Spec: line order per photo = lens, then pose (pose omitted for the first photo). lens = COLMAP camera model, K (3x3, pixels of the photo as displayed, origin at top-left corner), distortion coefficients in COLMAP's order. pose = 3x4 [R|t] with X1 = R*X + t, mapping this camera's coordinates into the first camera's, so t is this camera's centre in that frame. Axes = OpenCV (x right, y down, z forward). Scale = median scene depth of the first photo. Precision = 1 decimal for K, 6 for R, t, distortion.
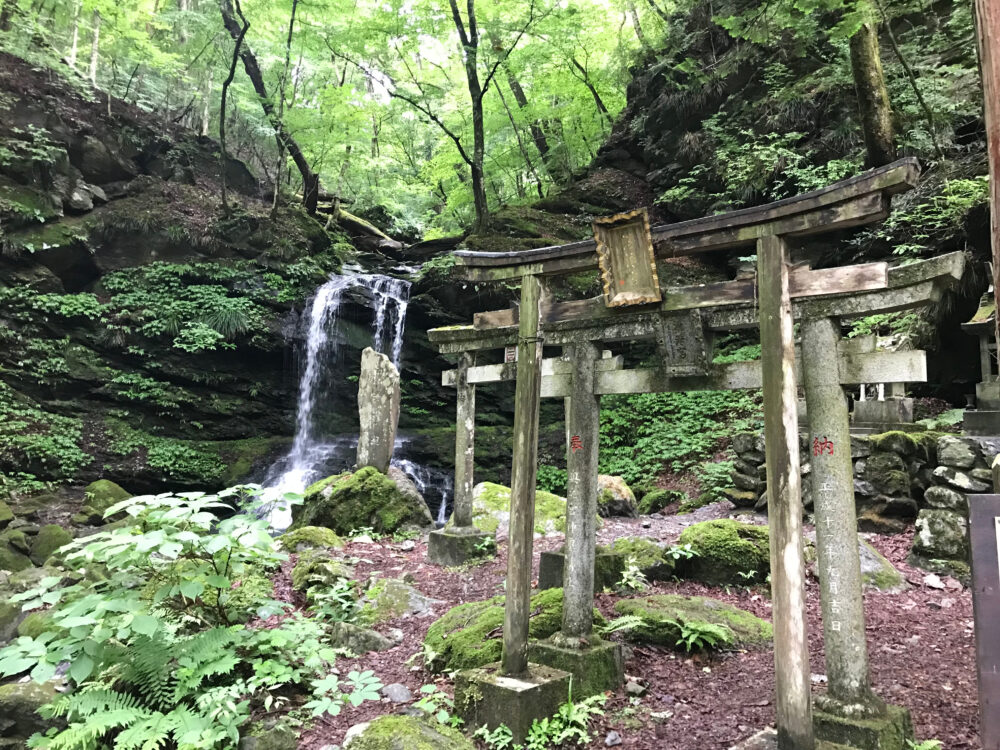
lens RADIAL K [[783.2, 0, 500.0], [0, 783.2, 375.0], [0, 0, 1]] dist [0.054244, -0.002475]
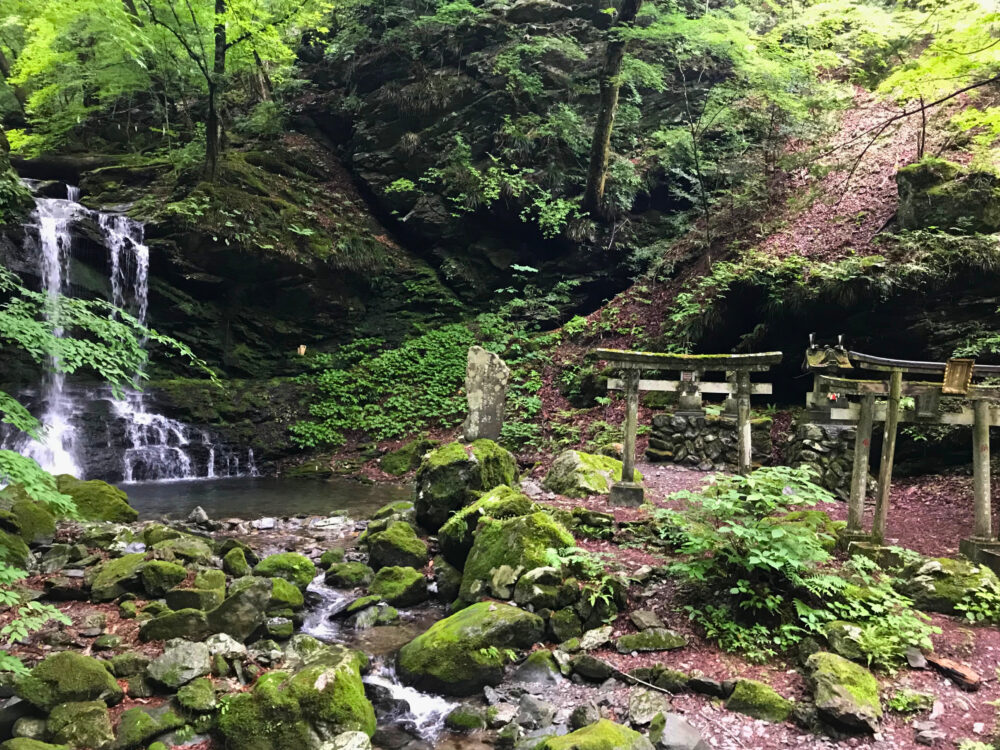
lens RADIAL K [[783.2, 0, 500.0], [0, 783.2, 375.0], [0, 0, 1]] dist [0.054244, -0.002475]
pose [[0.786448, 0.038722, 0.616441, -0.953276], [-0.086247, 0.995140, 0.047522, -0.053790], [-0.611605, -0.090540, 0.785965, -0.035814]]
